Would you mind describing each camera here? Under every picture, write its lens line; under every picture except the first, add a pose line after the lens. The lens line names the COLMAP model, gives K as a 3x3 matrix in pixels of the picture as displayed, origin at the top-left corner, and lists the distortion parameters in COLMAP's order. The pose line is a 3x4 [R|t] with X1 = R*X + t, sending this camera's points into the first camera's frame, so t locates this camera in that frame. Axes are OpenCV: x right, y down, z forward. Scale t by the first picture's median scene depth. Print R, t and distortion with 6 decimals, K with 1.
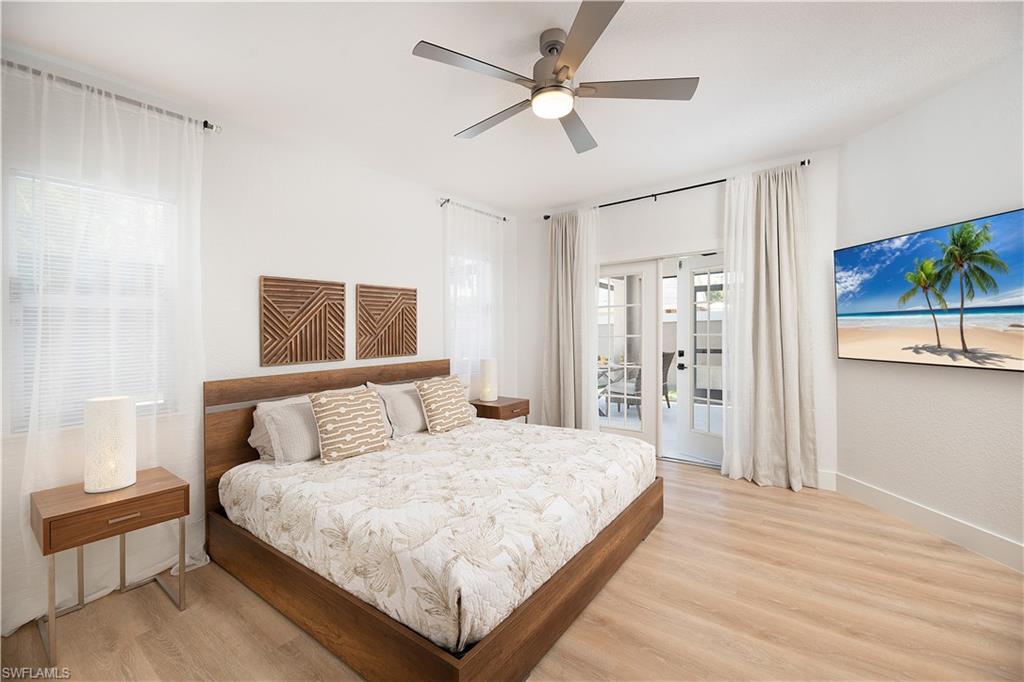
lens RADIAL K [[415.6, 0, 512.1], [0, 415.6, 335.0], [0, 0, 1]] dist [-0.003006, -0.000141]
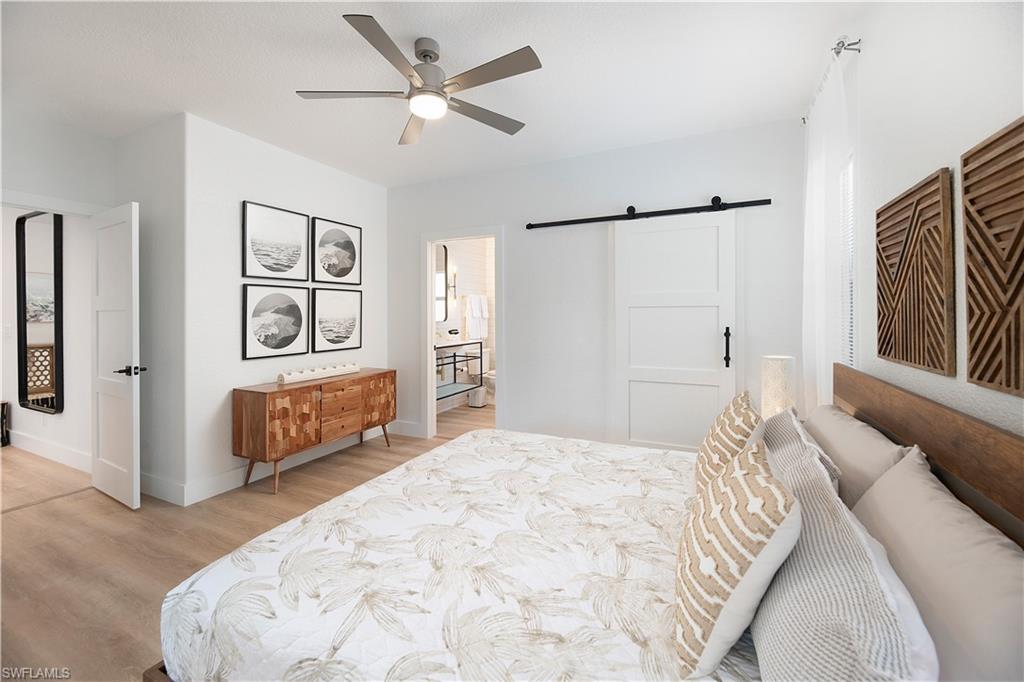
lens RADIAL K [[426.2, 0, 491.2], [0, 426.2, 317.0], [0, 0, 1]] dist [-0.000389, 0.000016]
pose [[-0.987591, 0.029148, -0.154321, 0.059399], [0.027446, 0.999537, 0.013148, -0.009231], [0.154633, 0.008749, -0.987933, 1.313964]]
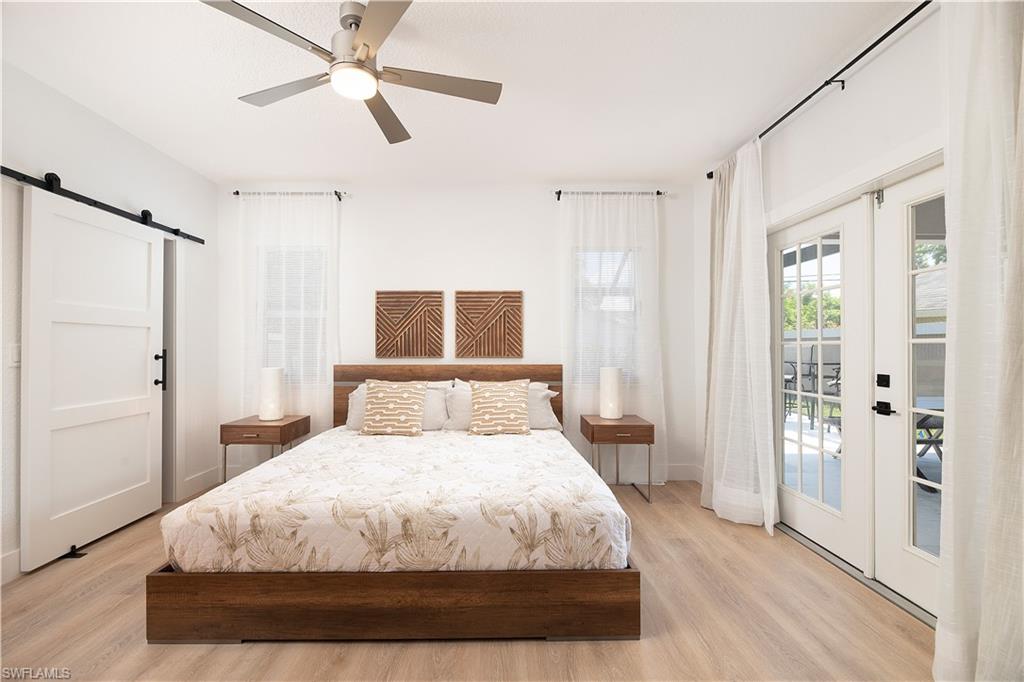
lens RADIAL K [[427.5, 0, 512.0], [0, 427.5, 341.0], [0, 0, 1]] dist [0.001868, 0.000185]
pose [[0.614583, 0.014188, -0.788725, 0.658032], [-0.021314, 0.999772, 0.001376, 0.008458], [0.788564, 0.015965, 0.614745, 0.419514]]
